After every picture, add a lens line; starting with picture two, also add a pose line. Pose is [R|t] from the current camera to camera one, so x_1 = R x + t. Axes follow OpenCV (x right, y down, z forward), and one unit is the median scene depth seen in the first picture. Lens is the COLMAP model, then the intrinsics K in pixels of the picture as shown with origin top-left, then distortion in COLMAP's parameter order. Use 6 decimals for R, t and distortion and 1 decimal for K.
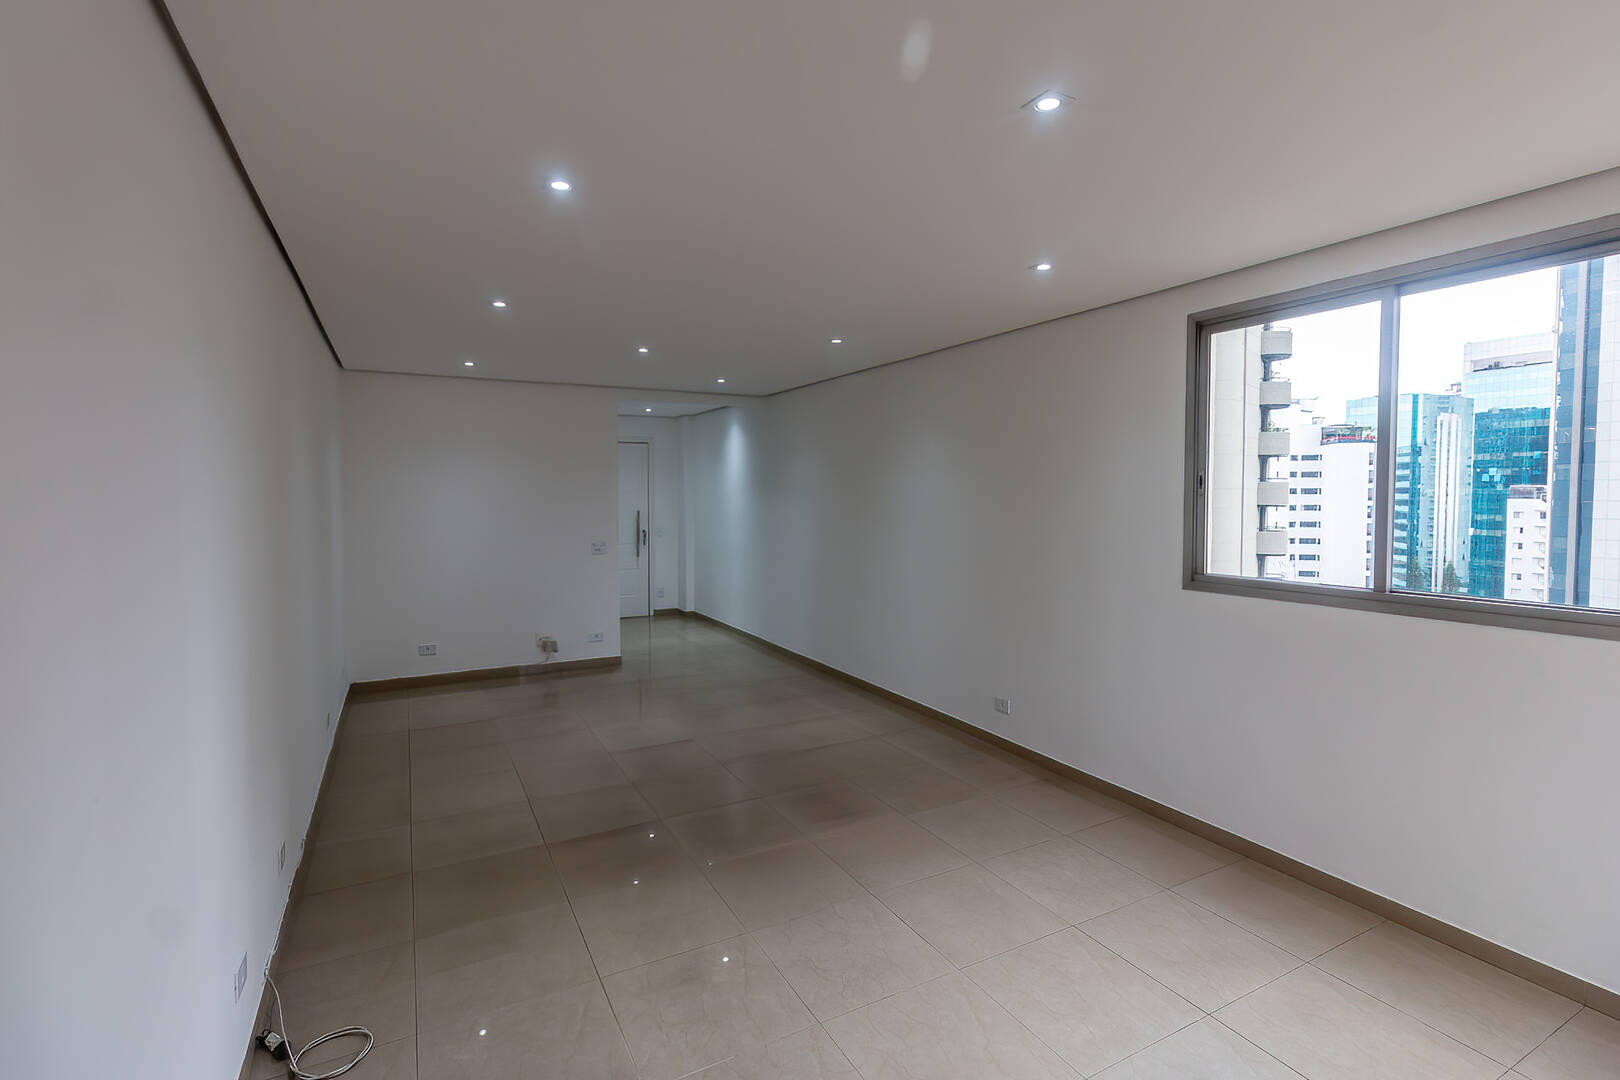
lens RADIAL K [[755.3, 0, 816.9], [0, 755.3, 523.4], [0, 0, 1]] dist [-0.004499, 0.000646]
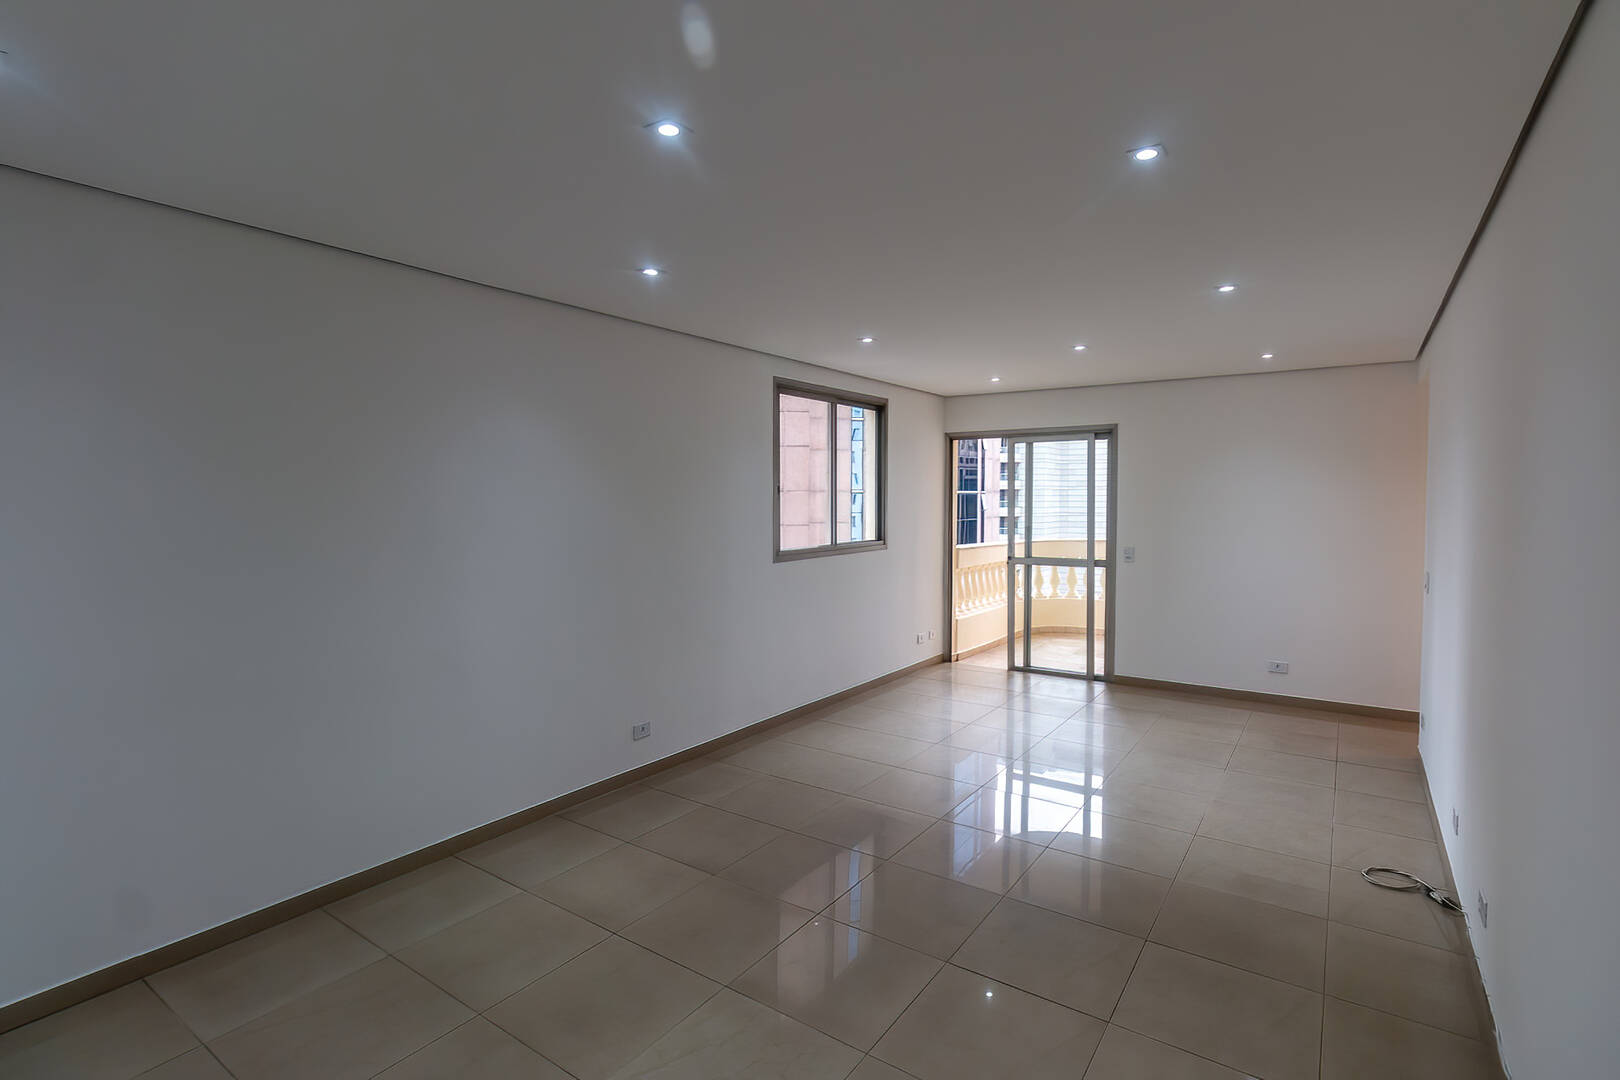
lens RADIAL K [[755.3, 0, 816.9], [0, 755.3, 523.4], [0, 0, 1]] dist [-0.004499, 0.000646]
pose [[-0.460592, -0.023424, 0.887303, -0.505334], [0.038312, 0.998195, 0.046239, -0.033664], [-0.886785, 0.055291, -0.458863, 0.938056]]
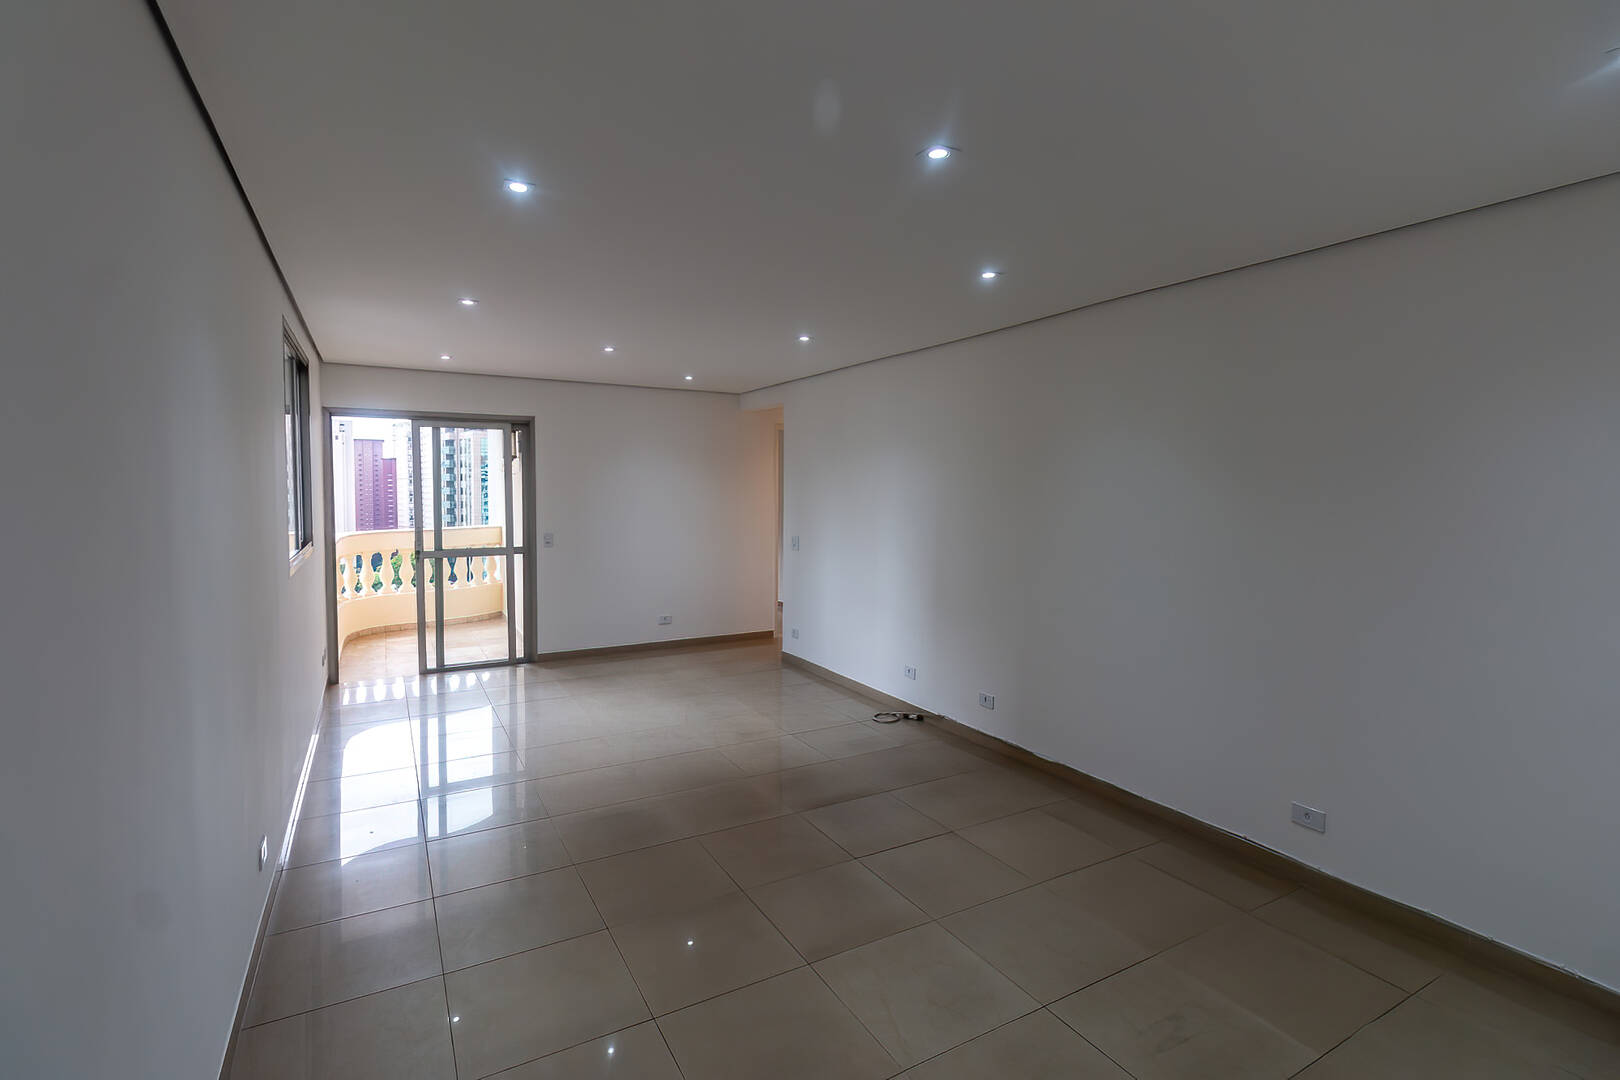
lens RADIAL K [[755.3, 0, 816.9], [0, 755.3, 523.4], [0, 0, 1]] dist [-0.004499, 0.000646]
pose [[-0.999954, 0.000848, -0.009547, -0.134987], [-0.000055, 0.995557, 0.094156, -0.057549], [0.009584, 0.094152, -0.995512, 1.219244]]
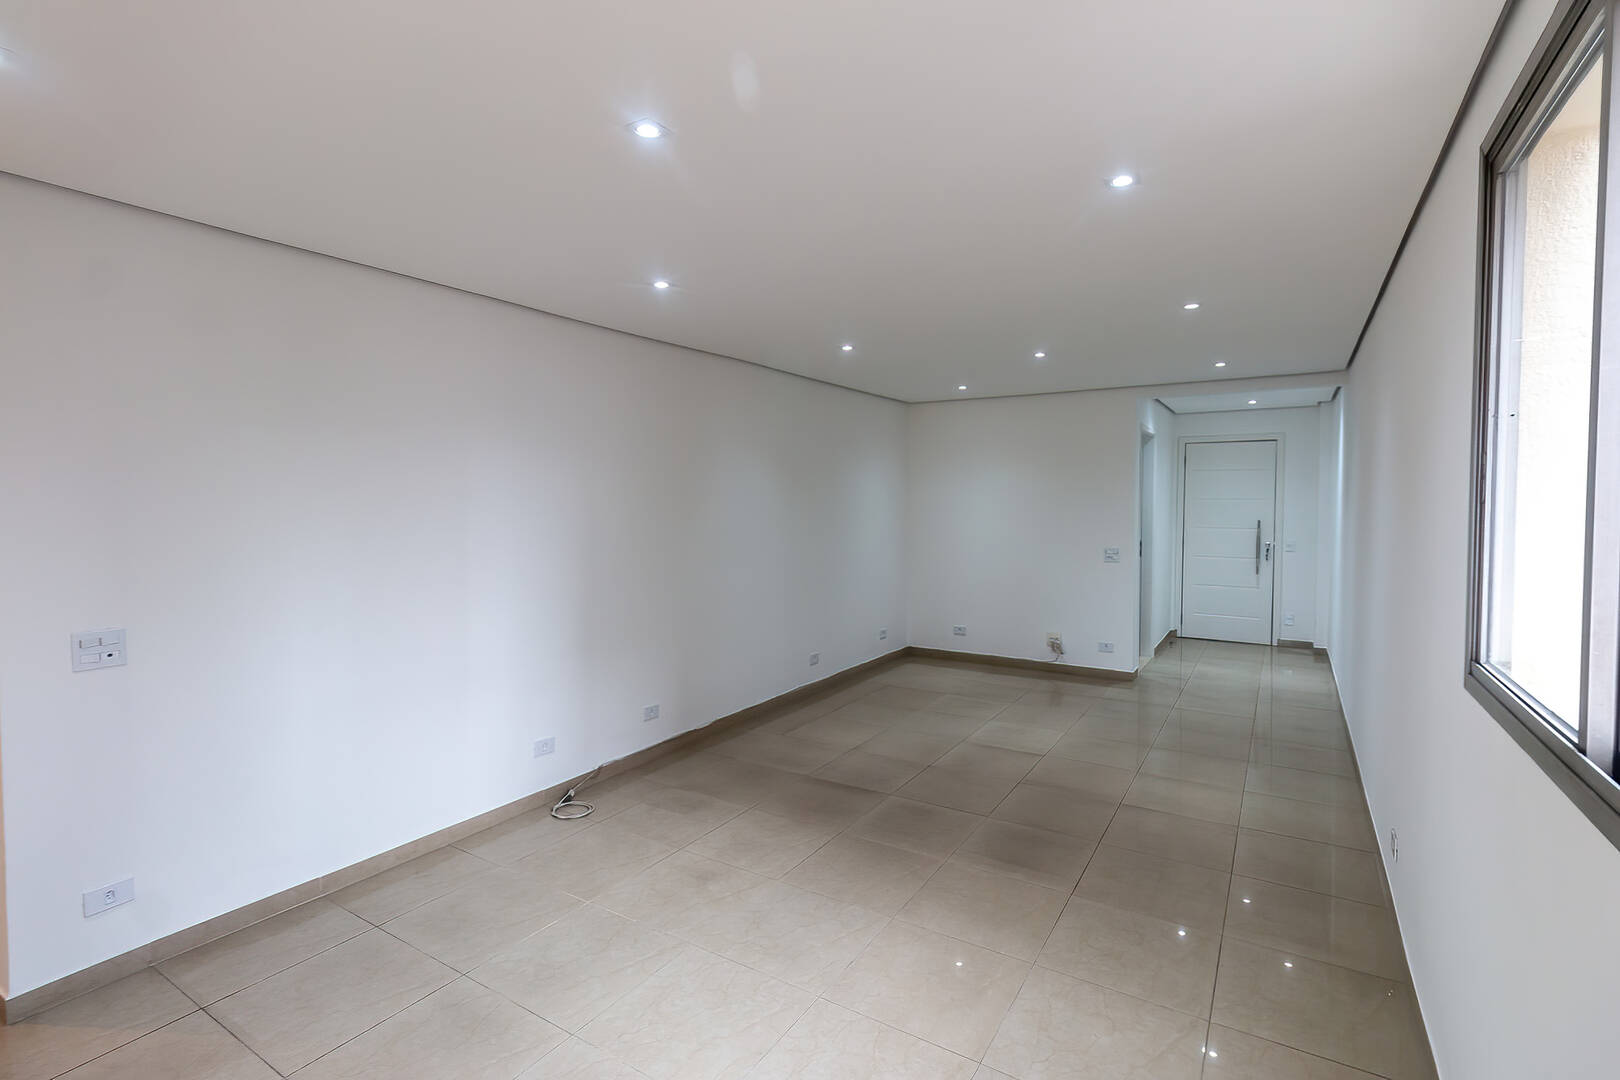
lens RADIAL K [[755.3, 0, 816.9], [0, 755.3, 523.4], [0, 0, 1]] dist [-0.004499, 0.000646]
pose [[0.483781, 0.027457, -0.874758, 0.426660], [-0.038679, 0.999202, 0.009971, -0.004831], [0.874334, 0.029011, 0.484457, 0.224815]]
